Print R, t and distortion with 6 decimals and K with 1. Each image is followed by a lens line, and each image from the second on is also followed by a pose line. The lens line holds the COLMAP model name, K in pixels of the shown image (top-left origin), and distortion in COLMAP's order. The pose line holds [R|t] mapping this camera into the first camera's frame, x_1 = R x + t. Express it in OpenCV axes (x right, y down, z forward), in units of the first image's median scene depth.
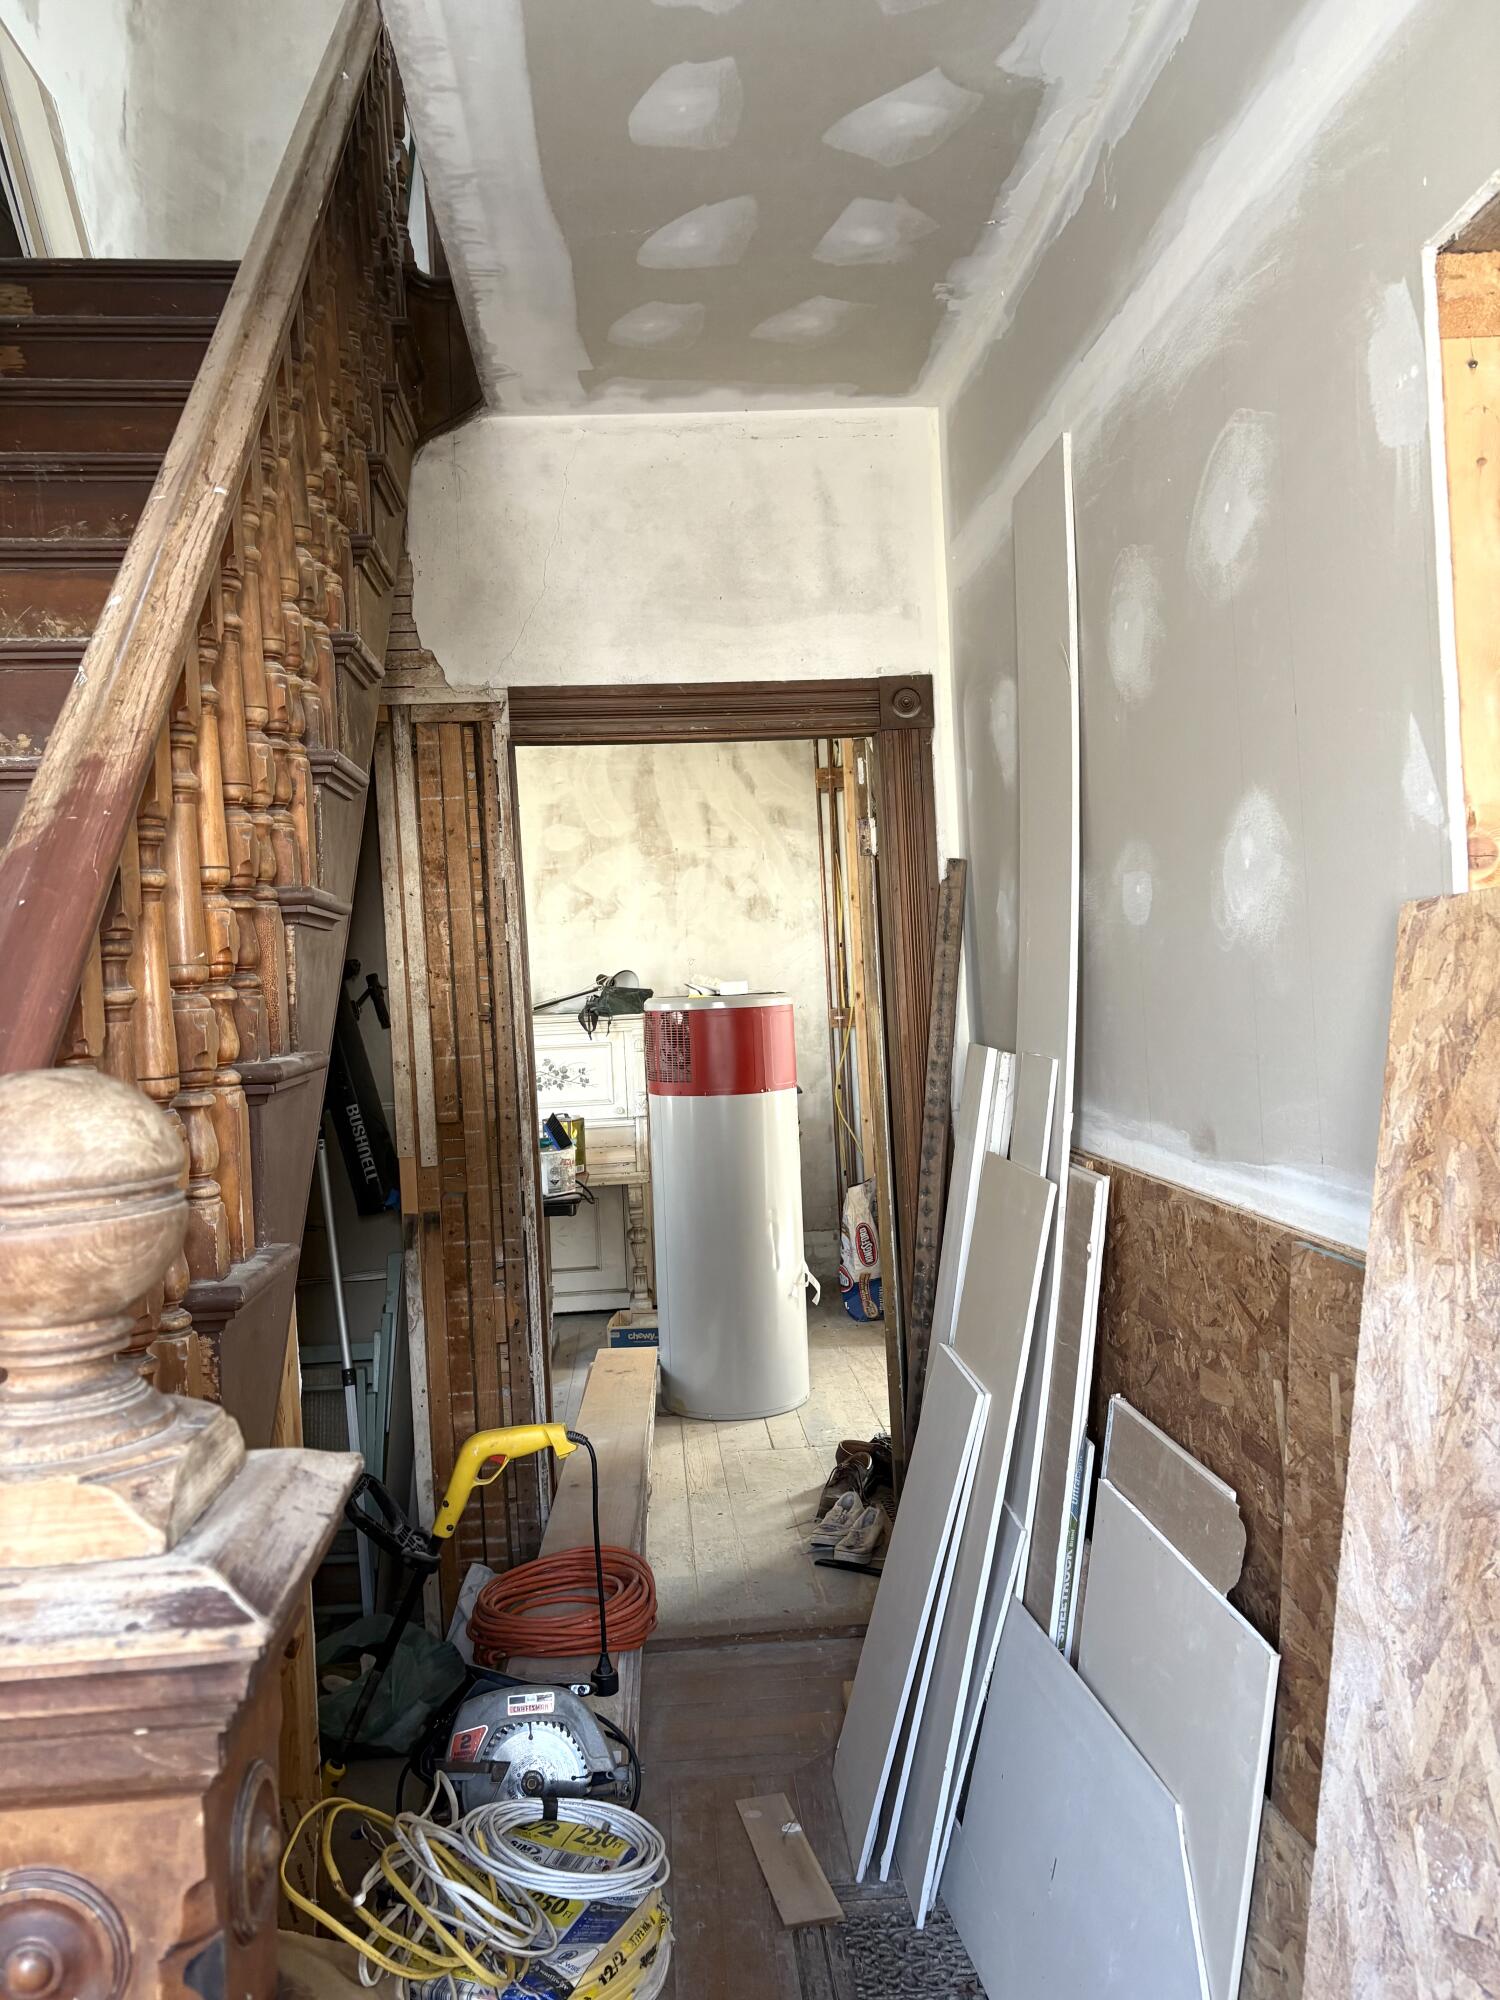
lens RADIAL K [[1514.0, 0, 747.7], [0, 1514.0, 1003.6], [0, 0, 1]] dist [0.049119, -0.052289]
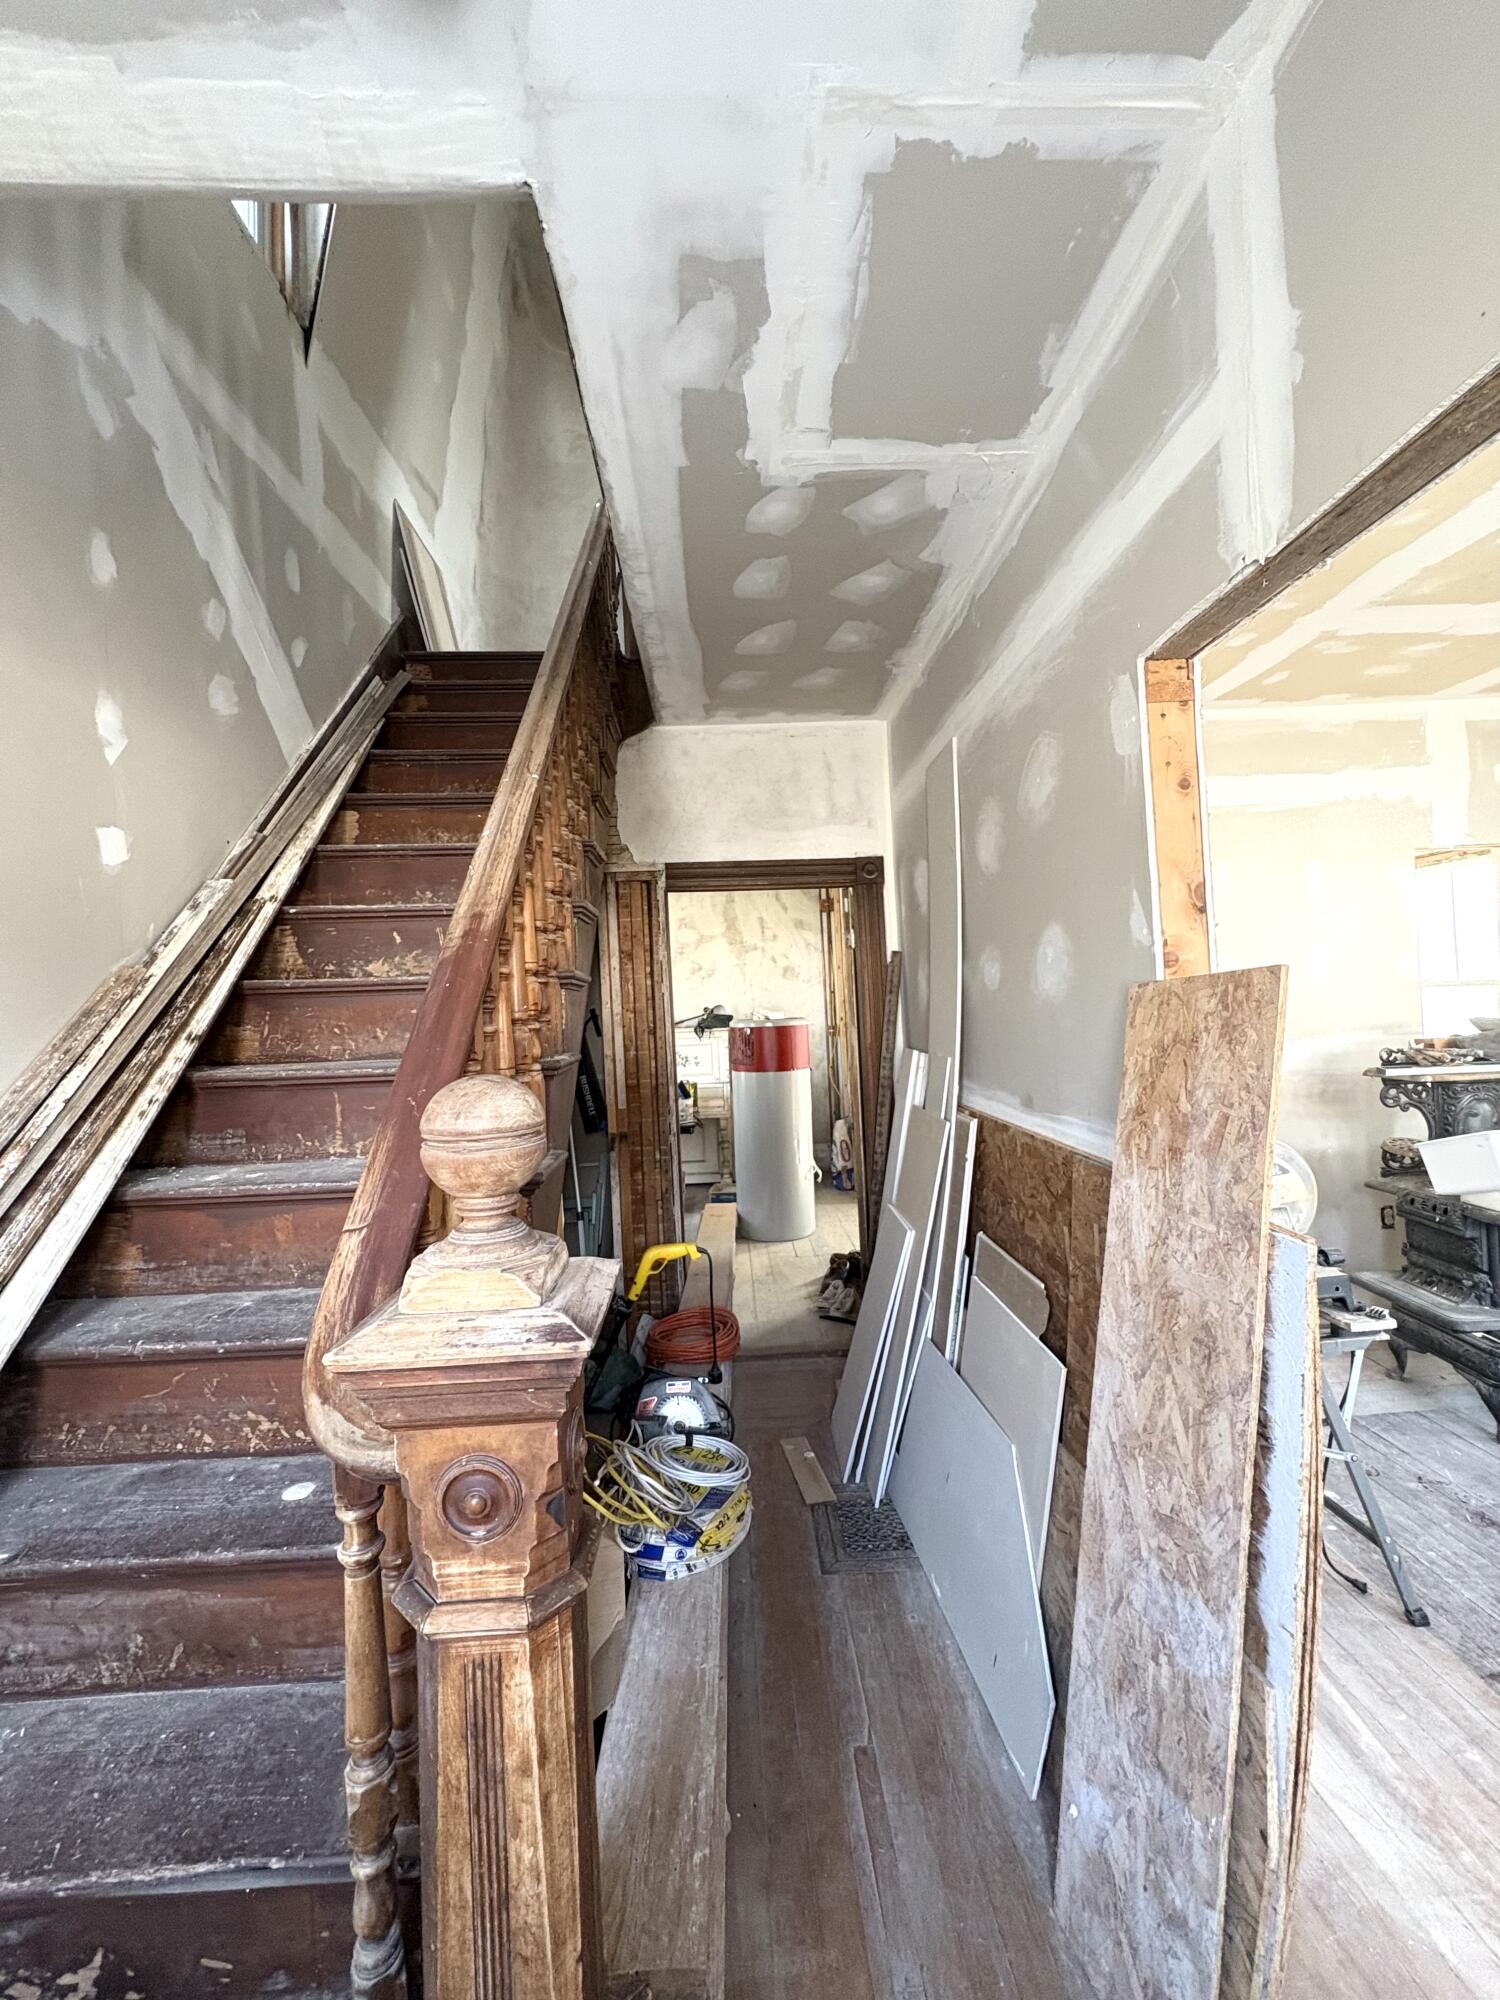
lens RADIAL K [[799.5, 0, 752.2], [0, 799.5, 1001.7], [0, 0, 1]] dist [0.000822, -0.000168]
pose [[0.999402, 0.005097, -0.034205, -0.012564], [-0.005882, 0.999721, -0.022877, -0.009329], [0.034079, 0.023065, 0.999153, -0.025782]]
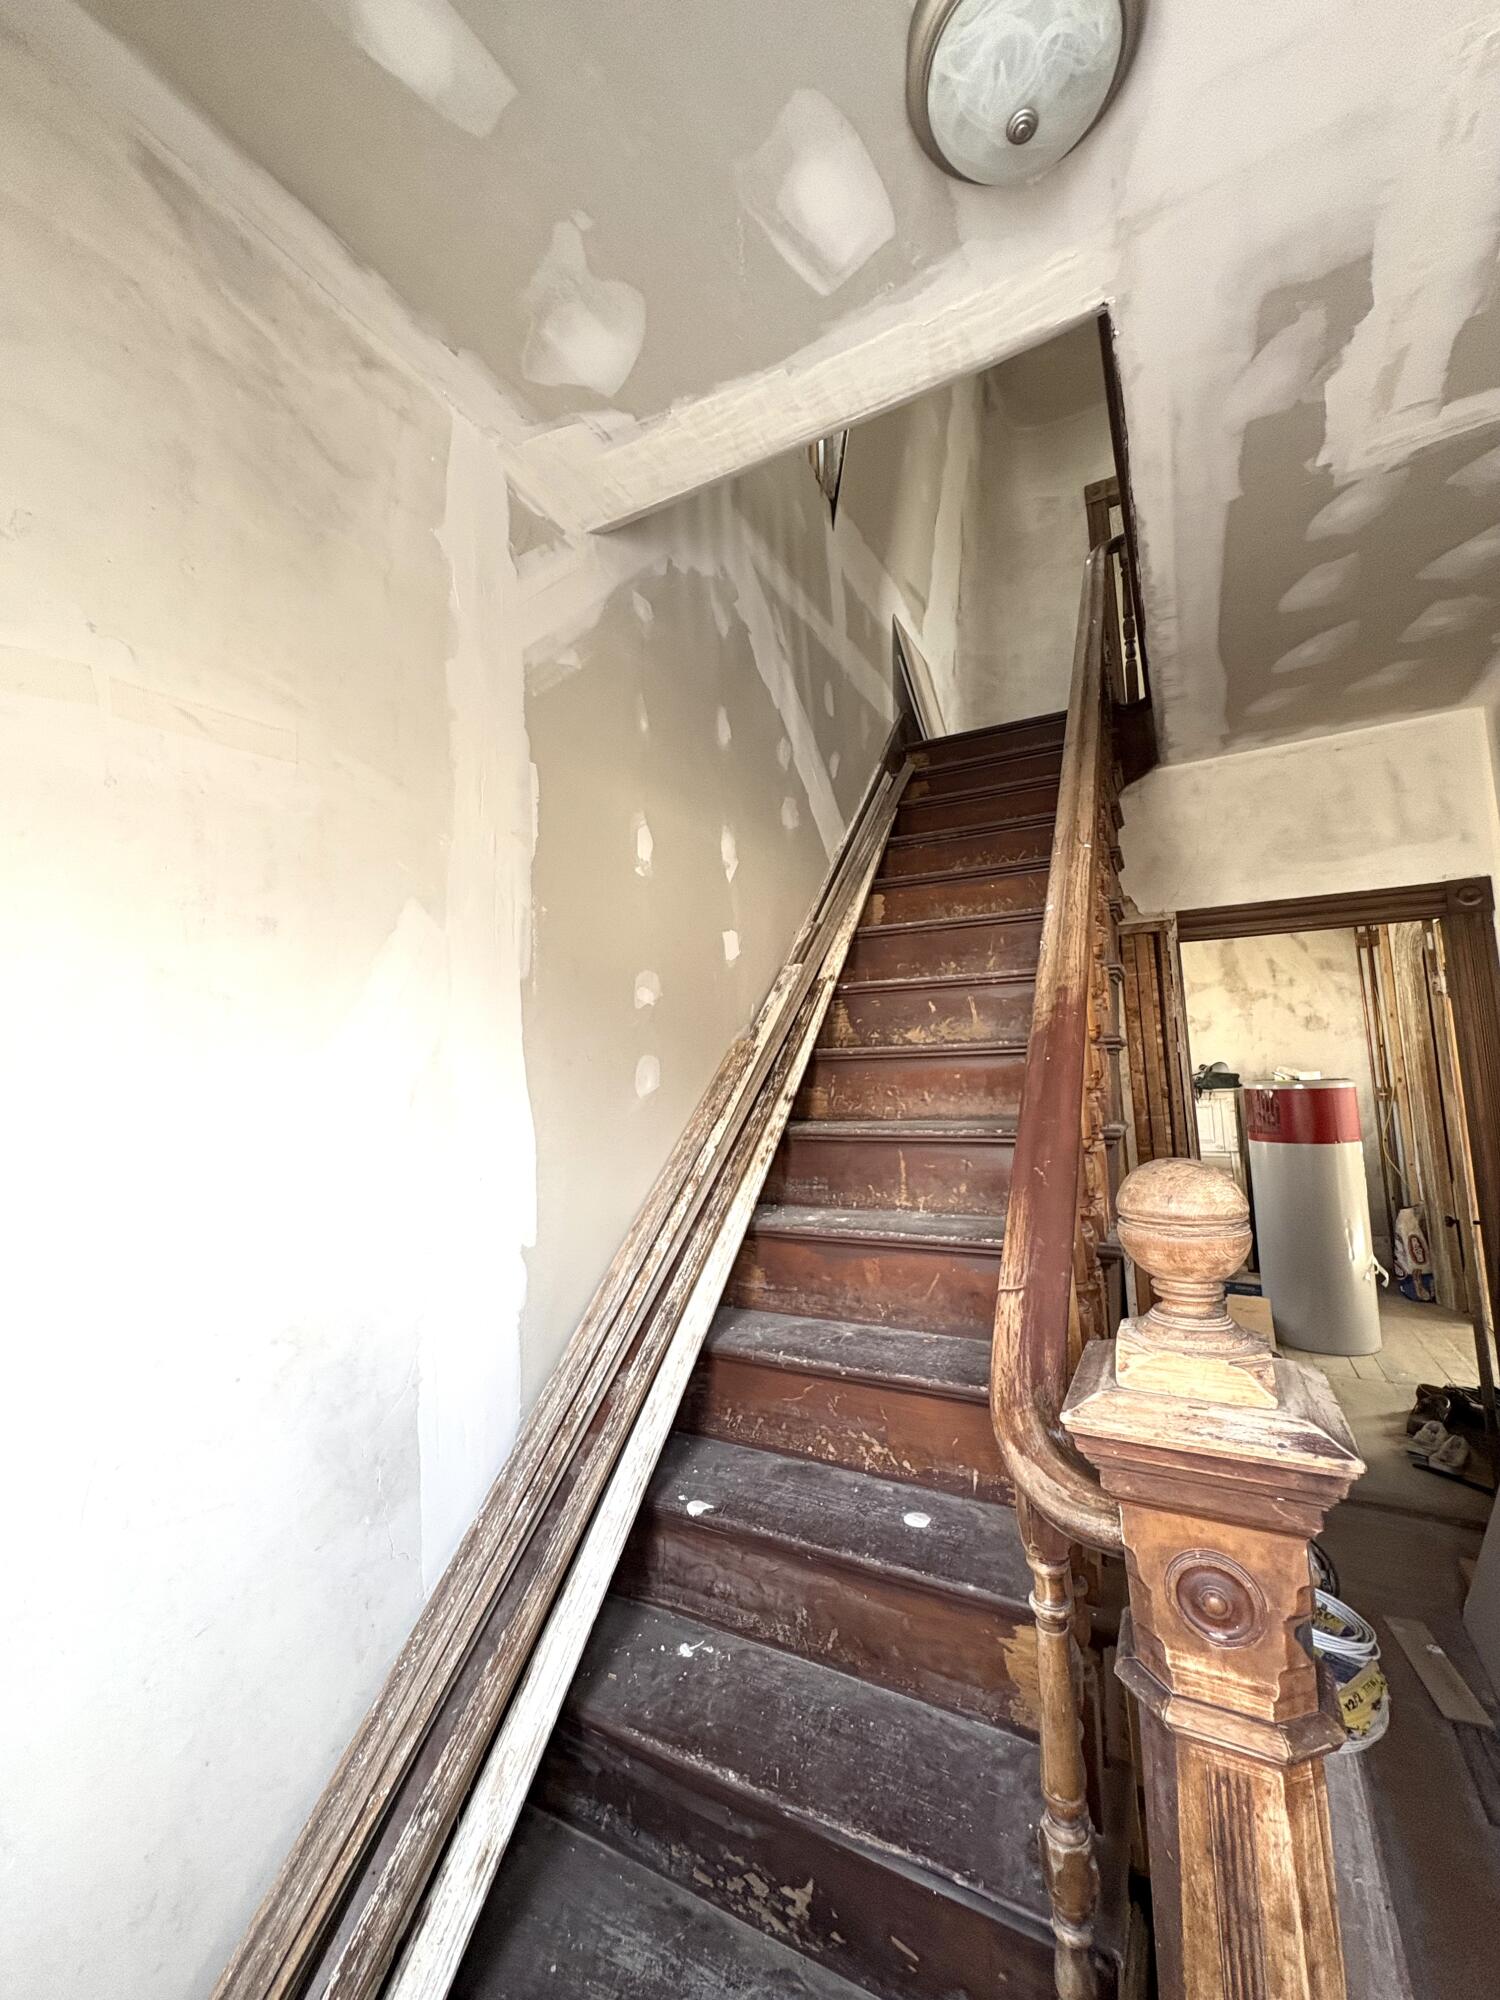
lens RADIAL K [[799.5, 0, 754.5], [0, 799.5, 1002.0], [0, 0, 1]] dist [0.000822, -0.000168]
pose [[0.839797, -0.034778, -0.541786, -0.089290], [-0.013263, 0.996334, -0.084514, -0.019284], [0.542739, 0.078160, 0.836257, -0.073789]]
